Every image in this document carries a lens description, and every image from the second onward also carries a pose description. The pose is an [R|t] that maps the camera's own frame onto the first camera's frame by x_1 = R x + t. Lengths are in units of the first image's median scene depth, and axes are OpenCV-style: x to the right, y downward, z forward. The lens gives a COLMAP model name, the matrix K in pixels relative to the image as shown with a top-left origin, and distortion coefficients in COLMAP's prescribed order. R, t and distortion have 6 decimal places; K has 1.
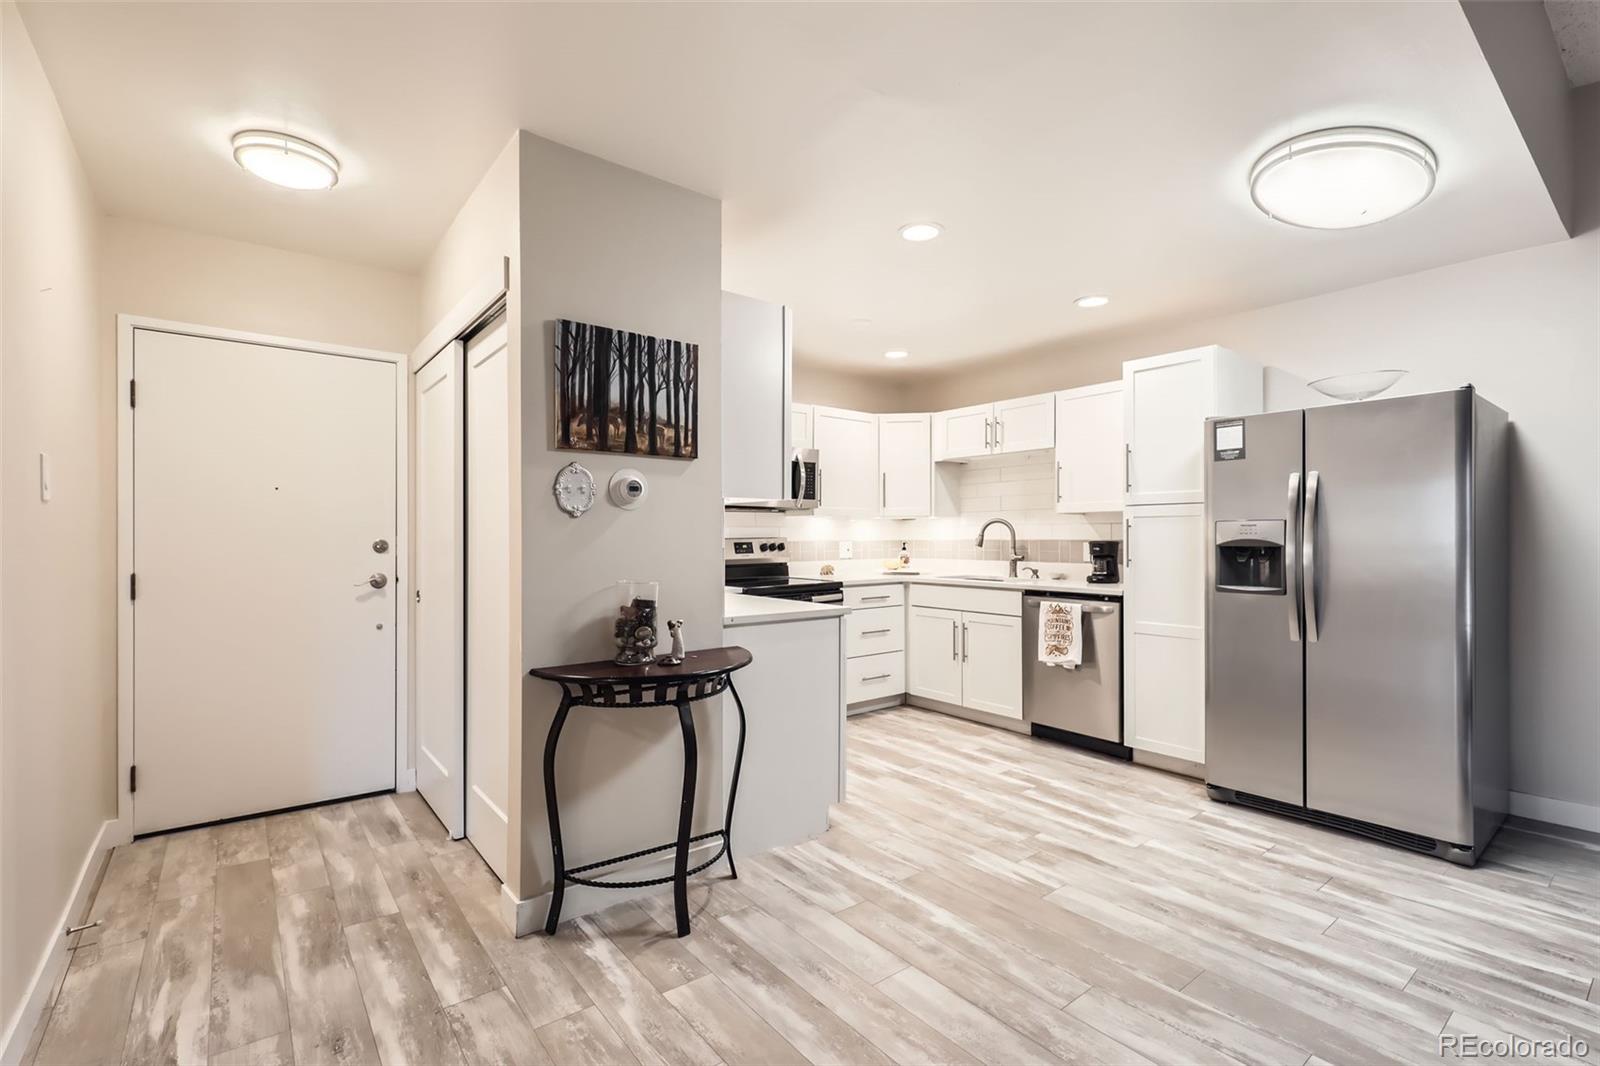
lens RADIAL K [[726.3, 0, 801.2], [0, 726.3, 540.0], [0, 0, 1]] dist [0.003651, -0.004047]
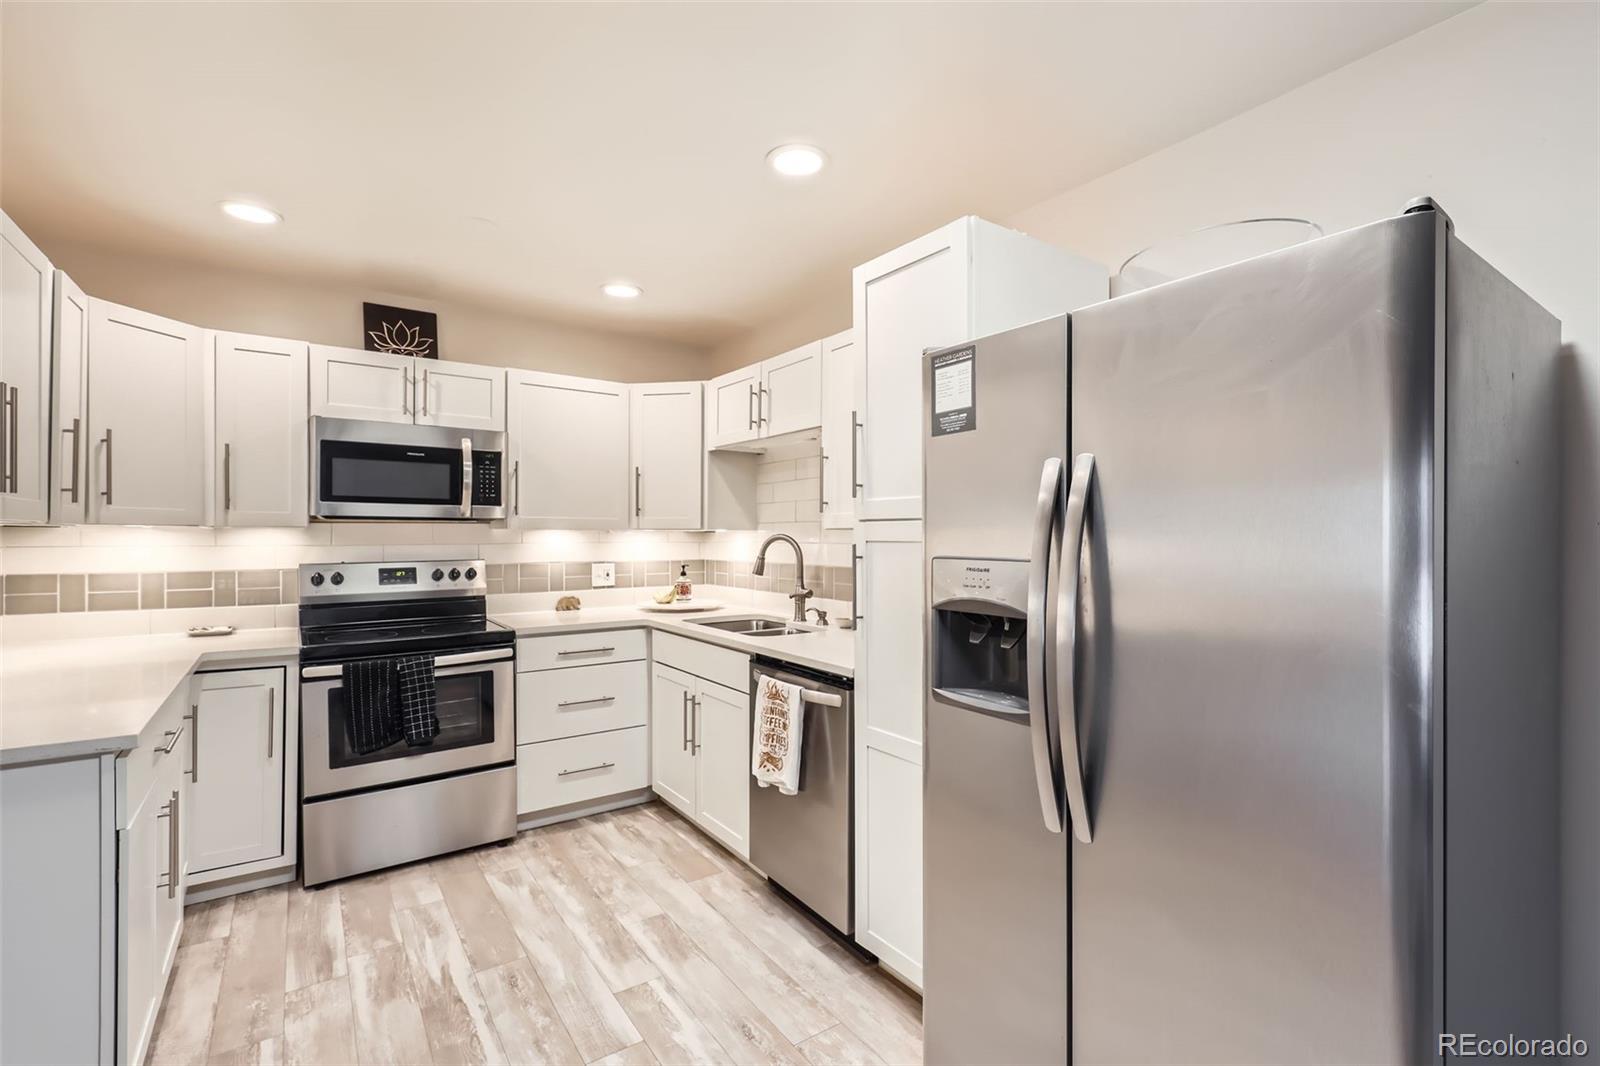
lens RADIAL K [[726.3, 0, 801.1], [0, 726.3, 538.3], [0, 0, 1]] dist [0.003651, -0.004047]
pose [[0.998164, 0.004038, -0.060430, 0.589506], [-0.004111, 0.999991, -0.001086, -0.044027], [0.060425, 0.001332, 0.998172, 0.580267]]
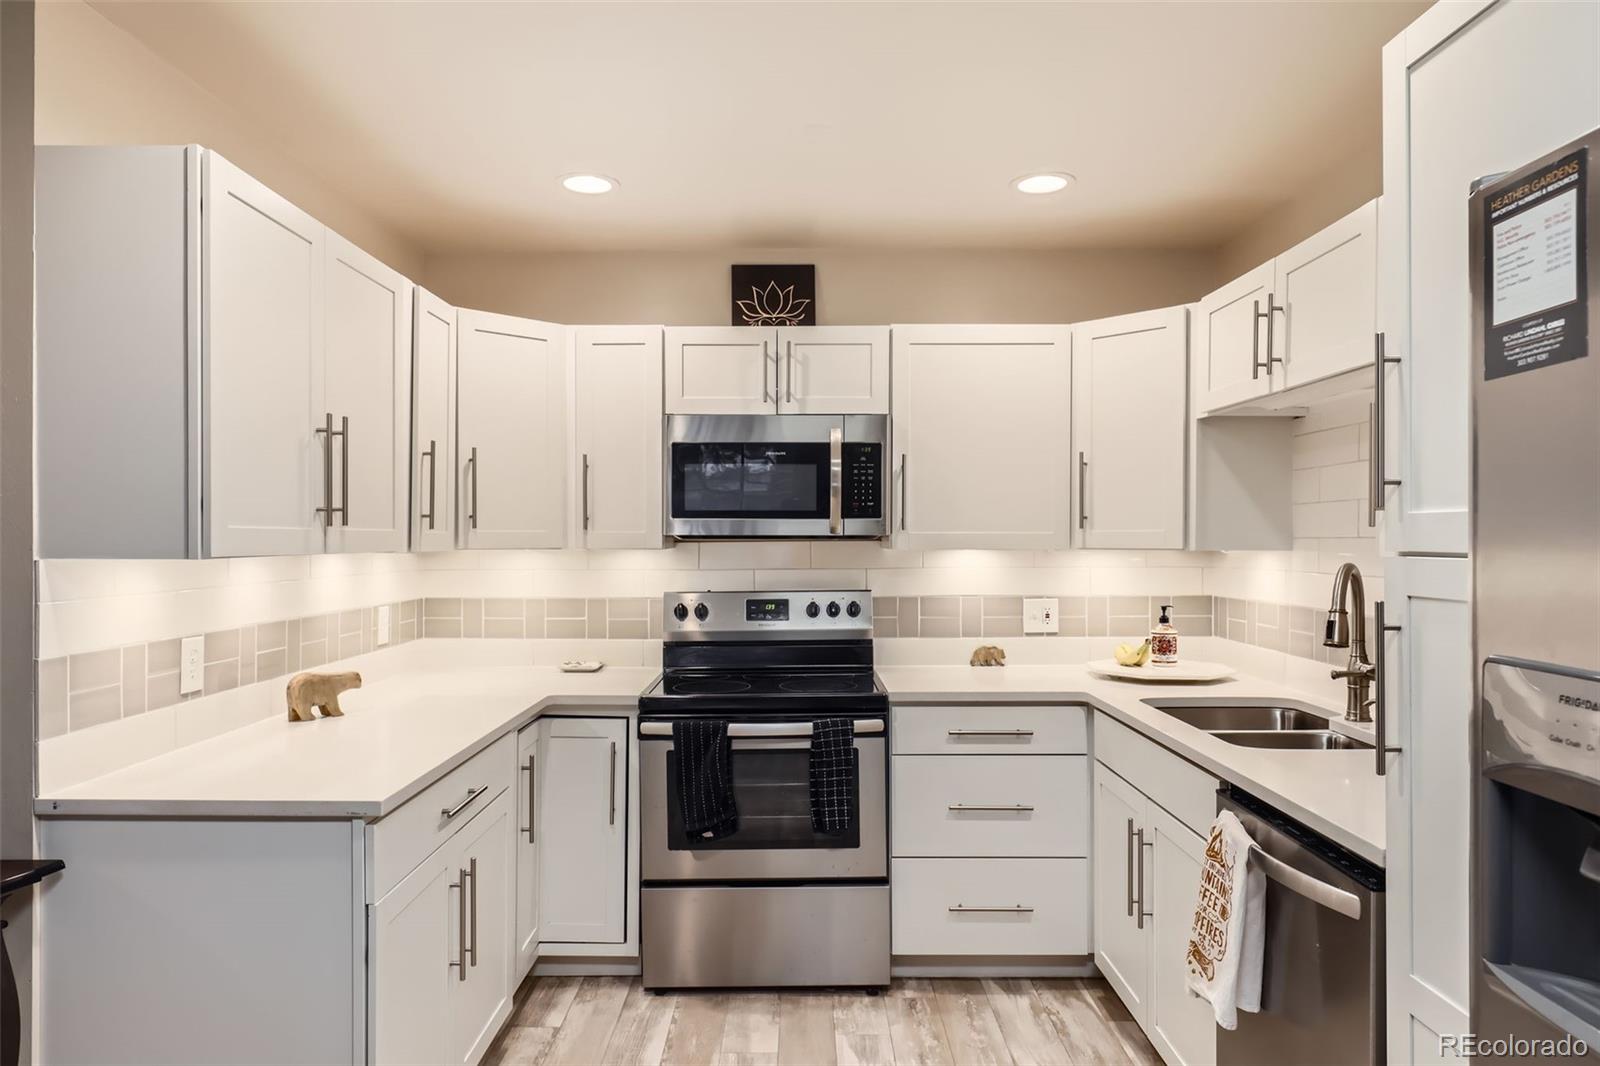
lens RADIAL K [[1015.5, 0, 779.6], [0, 1015.5, 543.6], [0, 0, 1]] dist [0.001352, -0.004018]
pose [[0.773879, 0.004706, -0.633316, 0.690717], [-0.003346, 0.999989, 0.003343, -0.069424], [0.633325, -0.000468, 0.773886, 0.734898]]
